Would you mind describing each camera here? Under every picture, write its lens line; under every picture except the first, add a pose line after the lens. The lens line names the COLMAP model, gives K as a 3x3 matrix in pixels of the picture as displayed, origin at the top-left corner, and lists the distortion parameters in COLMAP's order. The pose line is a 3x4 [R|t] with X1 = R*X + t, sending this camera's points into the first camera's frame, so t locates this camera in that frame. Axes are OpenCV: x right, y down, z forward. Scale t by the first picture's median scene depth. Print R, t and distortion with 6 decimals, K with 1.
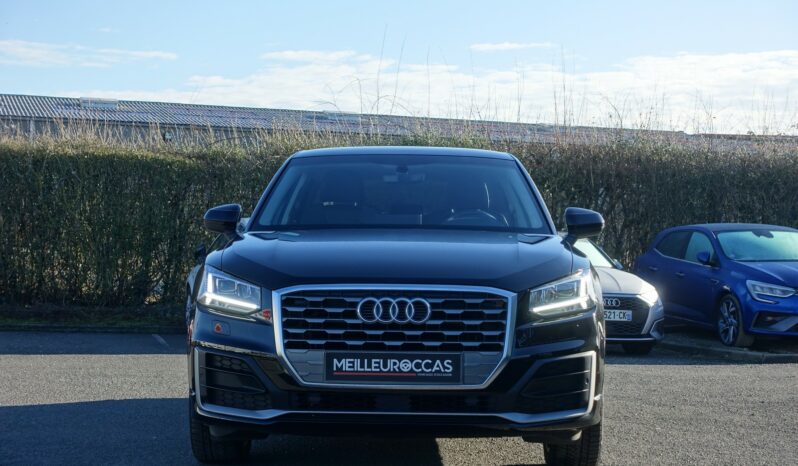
lens RADIAL K [[1302.3, 0, 399.0], [0, 1302.3, 233.0], [0, 0, 1]] dist [-0.017843, 0.000479]
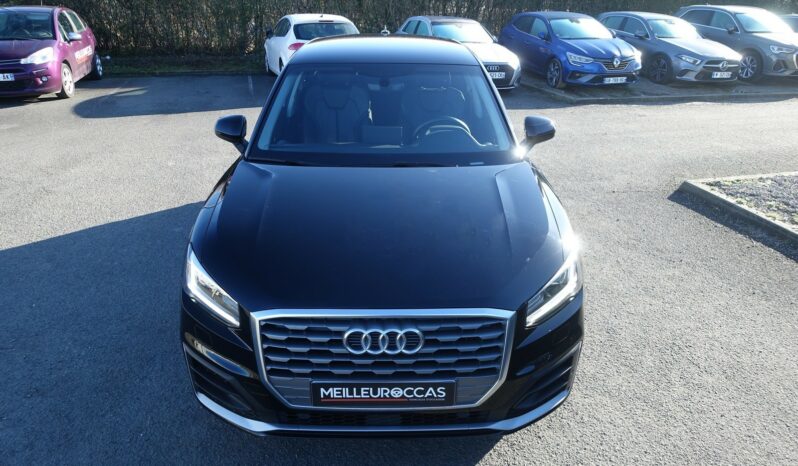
lens RADIAL K [[540.9, 0, 399.0], [0, 540.9, 233.0], [0, 0, 1]] dist [-0.009159, -0.000723]
pose [[0.999245, -0.016170, 0.035321, -0.005263], [-0.000083, 0.908358, 0.418194, -0.168176], [-0.038846, -0.417881, 0.907671, 0.686022]]
